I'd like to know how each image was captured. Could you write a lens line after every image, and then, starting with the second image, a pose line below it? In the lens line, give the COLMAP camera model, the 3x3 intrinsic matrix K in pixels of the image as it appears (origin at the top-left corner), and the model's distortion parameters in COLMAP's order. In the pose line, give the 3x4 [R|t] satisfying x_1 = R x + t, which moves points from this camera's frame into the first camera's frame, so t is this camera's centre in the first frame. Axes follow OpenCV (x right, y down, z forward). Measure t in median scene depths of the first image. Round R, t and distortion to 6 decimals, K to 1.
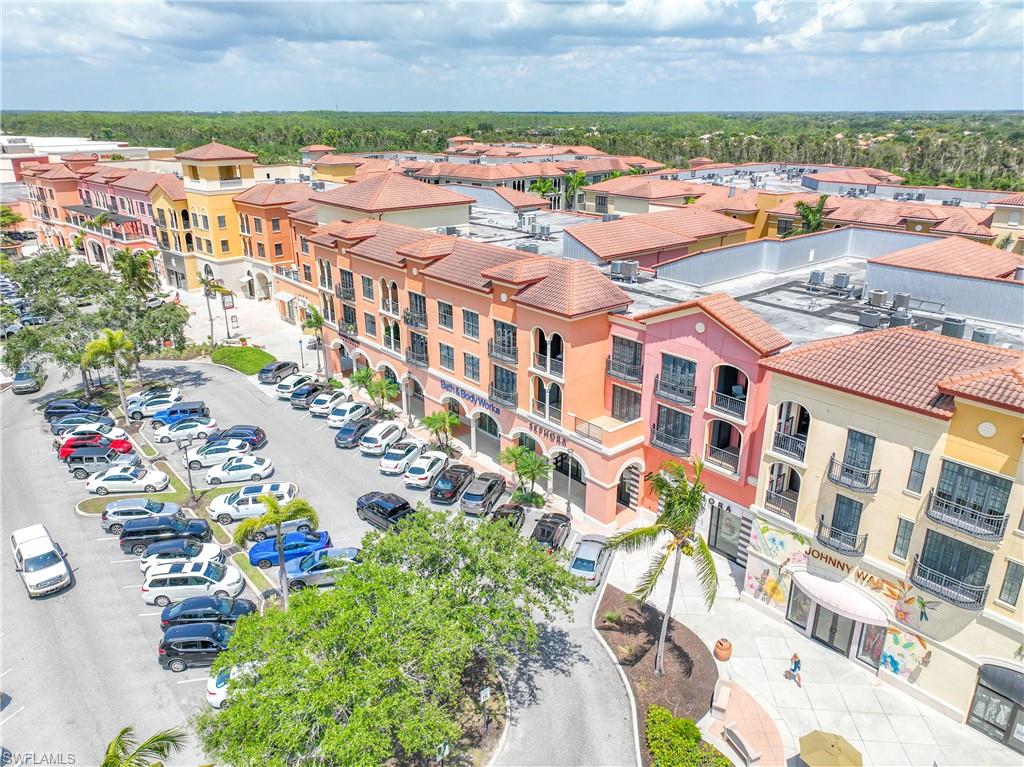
lens RADIAL K [[726.1, 0, 508.0], [0, 726.1, 380.4], [0, 0, 1]] dist [0.000955, 0.021019]
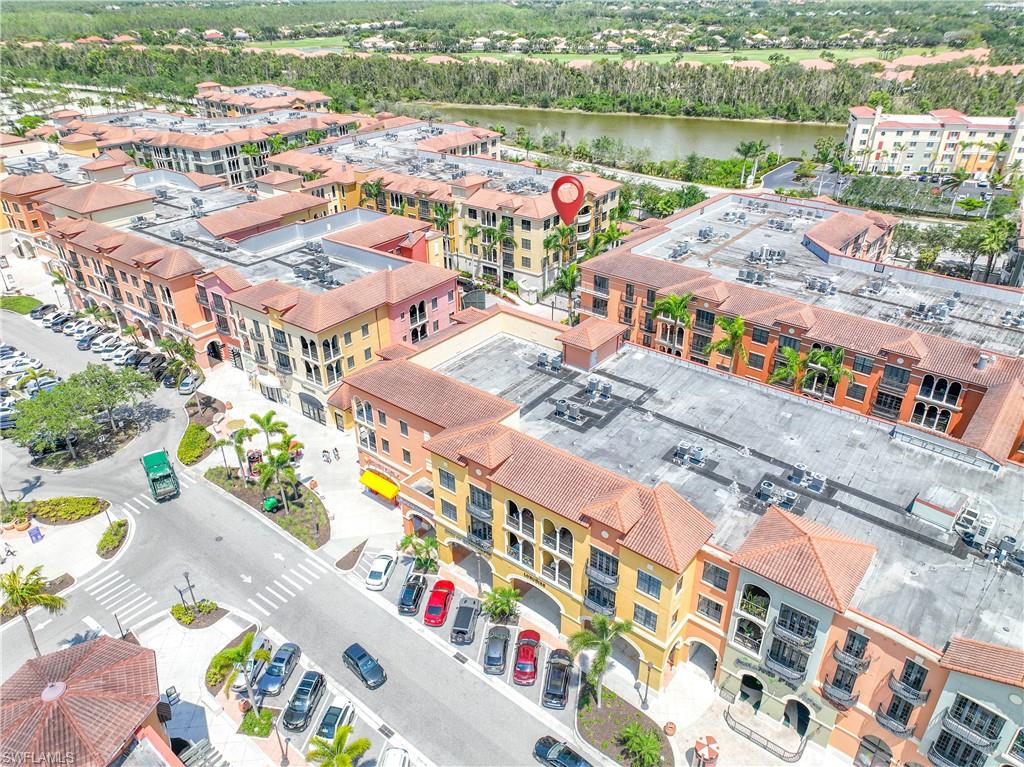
lens RADIAL K [[726.1, 0, 511.9], [0, 726.1, 384.1], [0, 0, 1]] dist [0.000955, 0.021019]
pose [[0.974561, -0.115760, 0.191915, 0.602034], [0.085471, 0.983535, 0.159225, -0.033003], [-0.207187, -0.138771, 0.968409, -1.335233]]
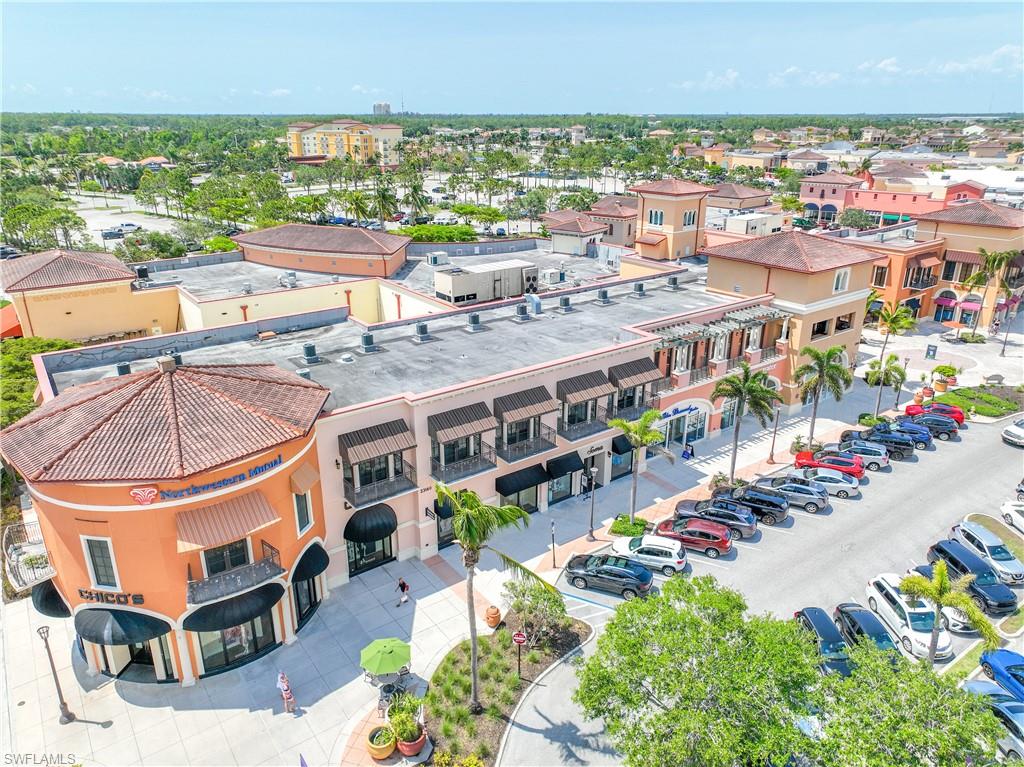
lens RADIAL K [[726.1, 0, 512.3], [0, 726.1, 382.0], [0, 0, 1]] dist [0.000955, 0.021019]
pose [[-0.062926, 0.348852, -0.935063, 0.313875], [-0.349211, 0.869996, 0.348078, -0.111089], [0.934929, 0.348437, 0.067077, 0.309181]]
